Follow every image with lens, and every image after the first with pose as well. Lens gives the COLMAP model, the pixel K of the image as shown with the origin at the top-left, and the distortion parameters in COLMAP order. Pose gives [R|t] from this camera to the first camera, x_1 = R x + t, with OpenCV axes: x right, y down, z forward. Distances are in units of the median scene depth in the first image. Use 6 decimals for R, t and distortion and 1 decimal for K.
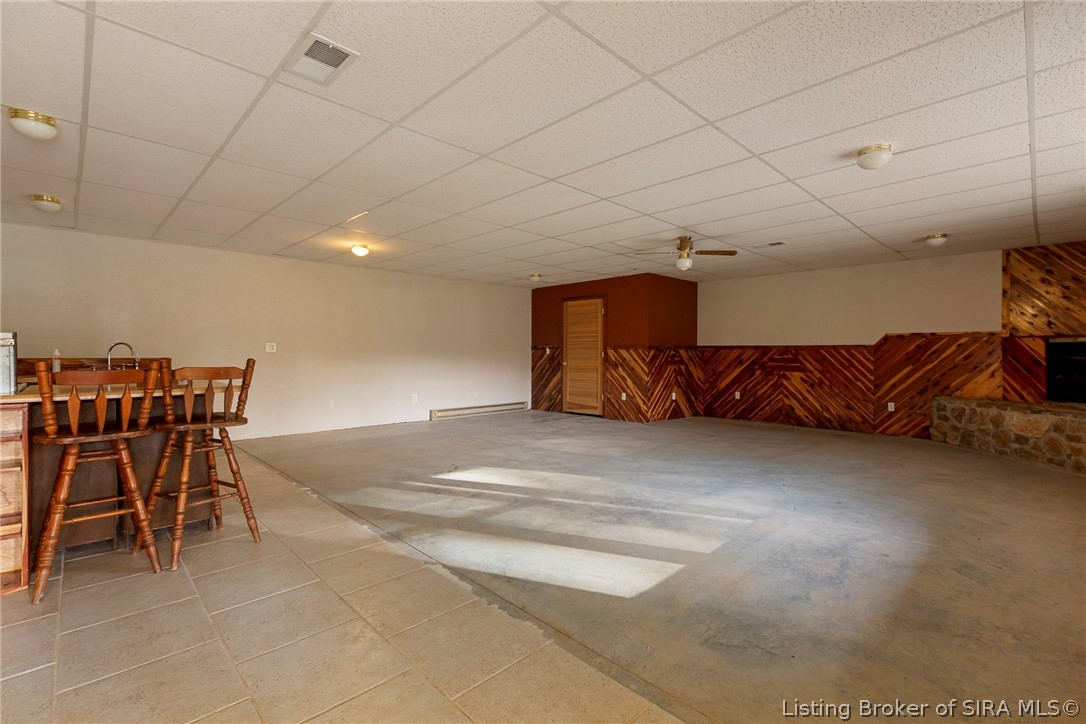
lens RADIAL K [[486.3, 0, 542.4], [0, 486.3, 362.4], [0, 0, 1]] dist [-0.000077, -0.000312]
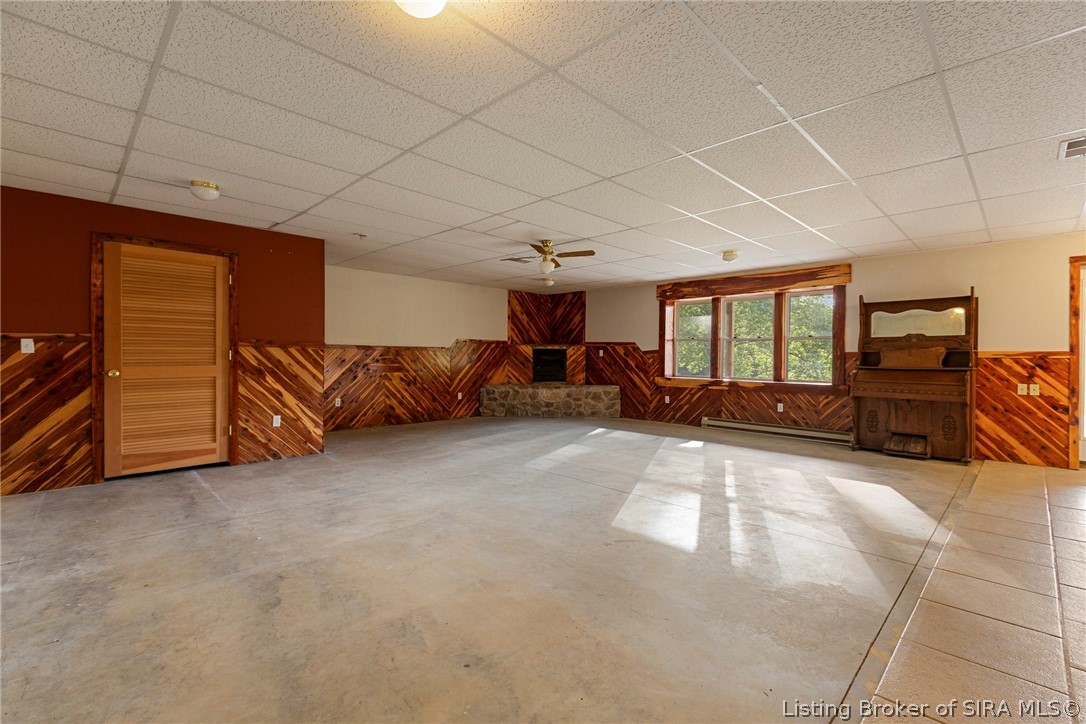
lens RADIAL K [[486.3, 0, 542.3], [0, 486.3, 355.6], [0, 0, 1]] dist [-0.000077, -0.000312]
pose [[-0.012991, -0.003358, 0.999910, -0.487320], [0.010328, 0.999941, 0.003492, -0.014672], [-0.999862, 0.010373, -0.012955, 0.679892]]
